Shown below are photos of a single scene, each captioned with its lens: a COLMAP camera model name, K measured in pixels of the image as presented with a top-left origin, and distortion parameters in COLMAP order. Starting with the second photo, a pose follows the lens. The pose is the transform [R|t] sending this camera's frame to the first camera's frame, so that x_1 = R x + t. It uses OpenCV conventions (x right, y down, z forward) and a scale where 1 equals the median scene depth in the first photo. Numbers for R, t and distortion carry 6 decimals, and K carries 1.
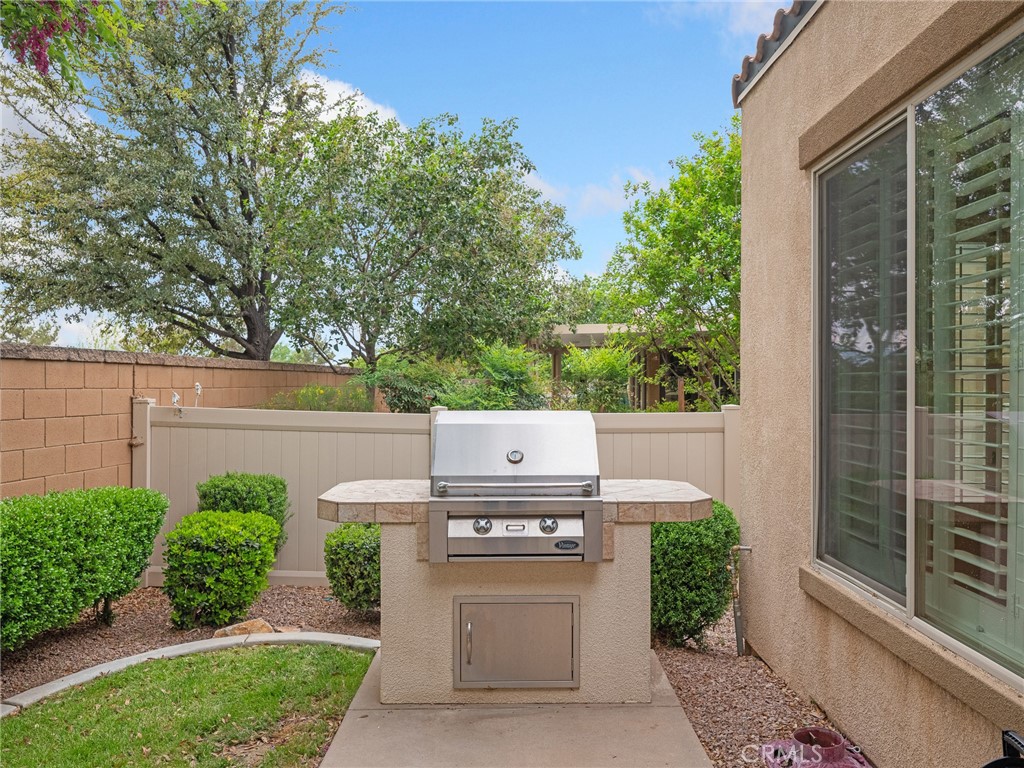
lens RADIAL K [[824.9, 0, 512.0], [0, 824.9, 384.0], [0, 0, 1]] dist [0.004228, 0.000731]
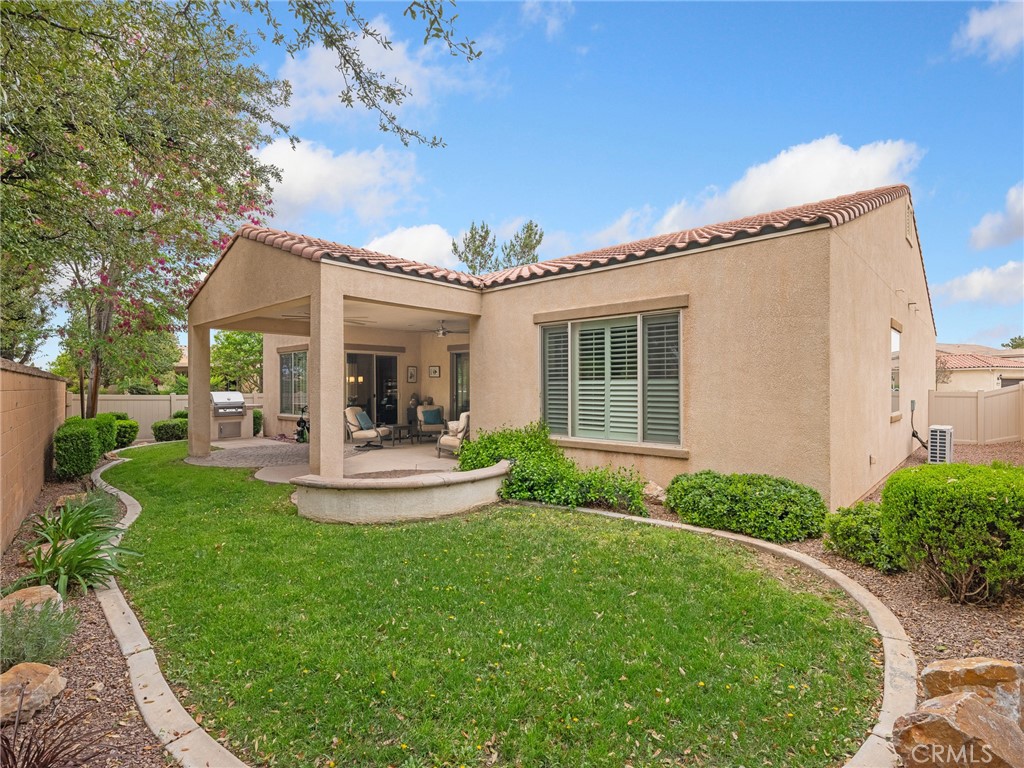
lens RADIAL K [[505.8, 0, 512.0], [0, 505.8, 384.0], [0, 0, 1]] dist [0.000326, -0.000071]
pose [[0.680736, -0.002082, 0.732526, -1.177269], [0.004977, 0.999986, -0.001784, -0.003710], [-0.732512, 0.004860, 0.680737, -2.754416]]
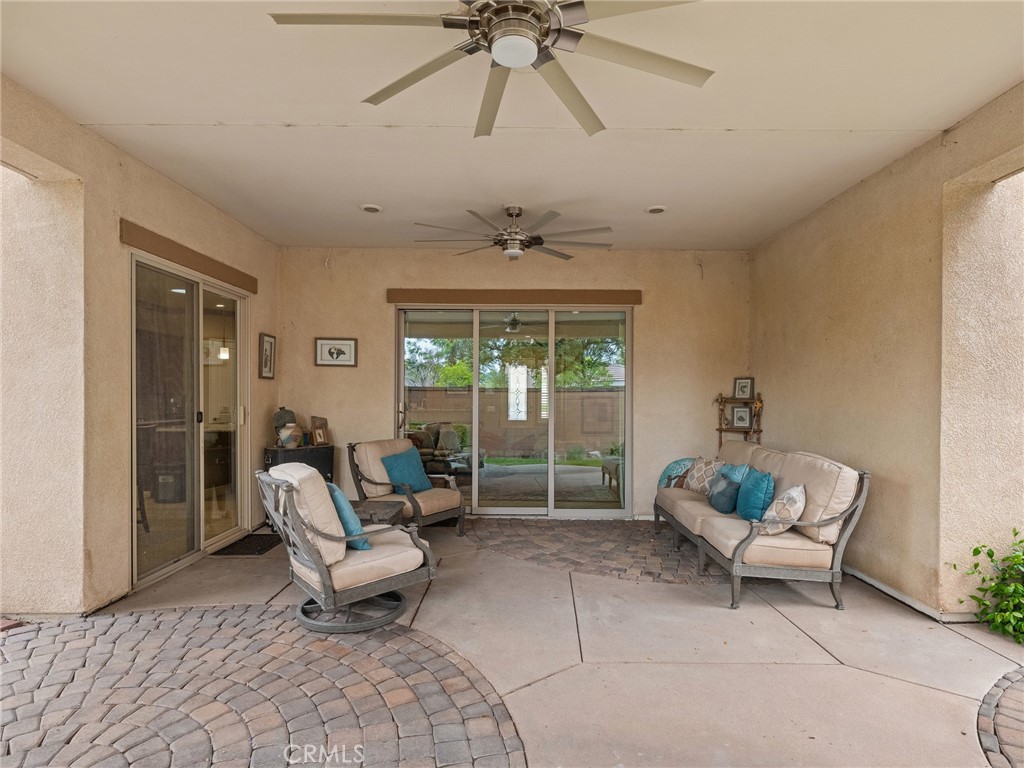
lens RADIAL K [[562.7, 0, 513.5], [0, 562.7, 399.8], [0, 0, 1]] dist [-0.000232, 0.000219]
pose [[-0.000761, -0.011137, 0.999938, -0.507881], [-0.005356, 0.999924, 0.011133, 0.011812], [-0.999985, -0.005347, -0.000821, -0.457388]]
